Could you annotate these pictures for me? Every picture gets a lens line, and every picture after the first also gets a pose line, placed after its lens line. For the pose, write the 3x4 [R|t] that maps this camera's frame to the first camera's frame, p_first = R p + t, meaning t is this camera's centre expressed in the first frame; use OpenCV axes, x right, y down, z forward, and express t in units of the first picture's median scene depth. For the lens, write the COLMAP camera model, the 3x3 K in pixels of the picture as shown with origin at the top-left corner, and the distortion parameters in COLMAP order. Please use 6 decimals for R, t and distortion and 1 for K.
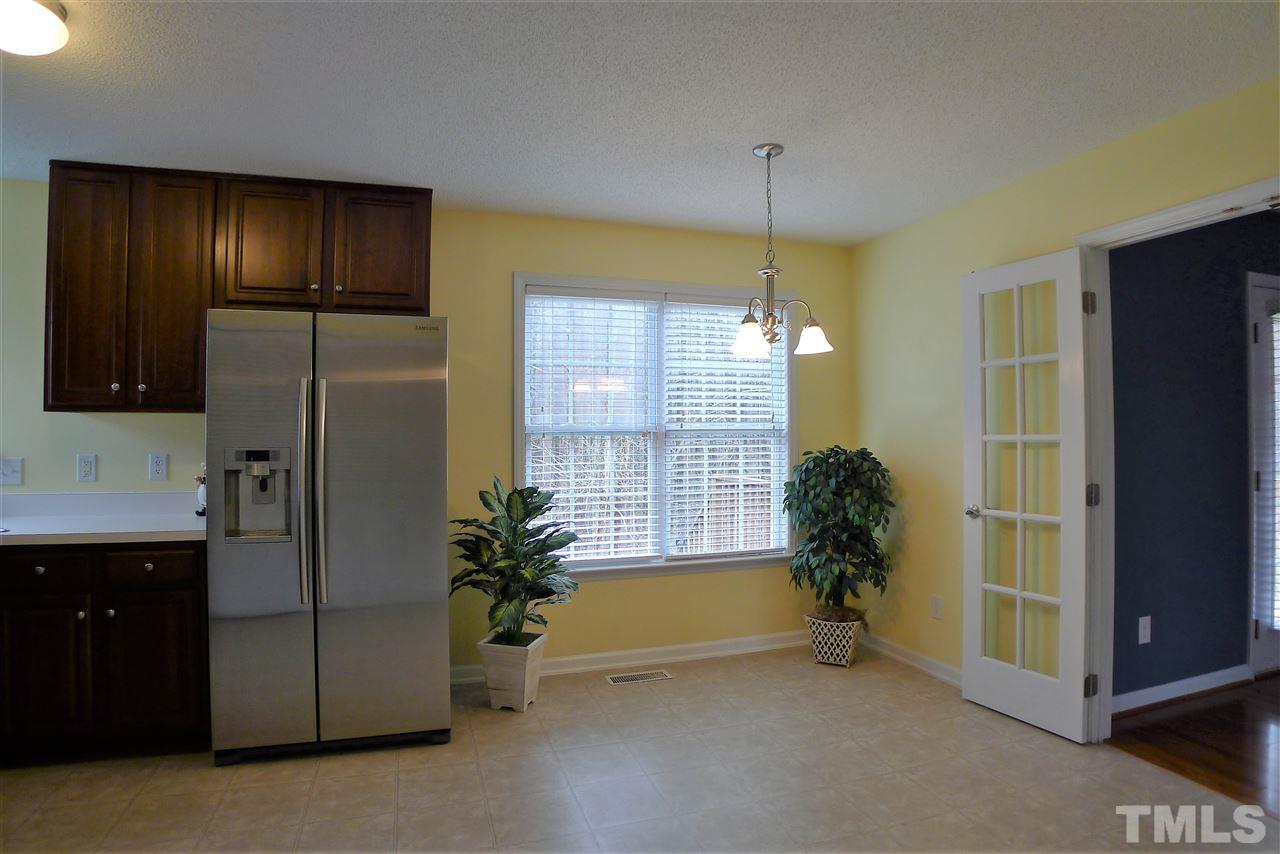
lens RADIAL K [[682.2, 0, 635.2], [0, 682.2, 427.6], [0, 0, 1]] dist [-0.108288, 0.030241]
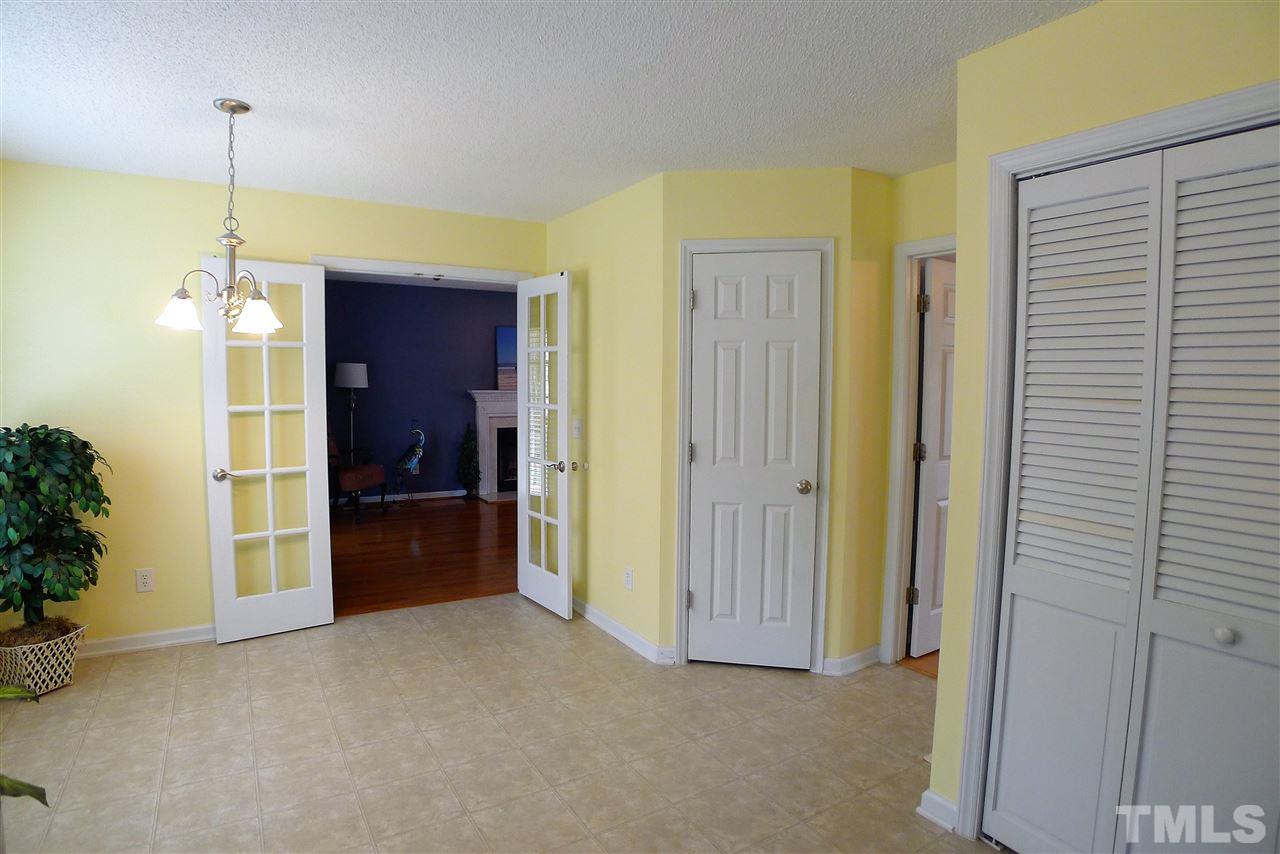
lens RADIAL K [[682.2, 0, 635.2], [0, 682.2, 427.6], [0, 0, 1]] dist [-0.108288, 0.030241]
pose [[-0.237410, -0.070384, 0.968856, -0.724880], [-0.024716, 0.997486, 0.066408, -0.043430], [-0.971095, -0.008180, -0.238552, 0.598590]]
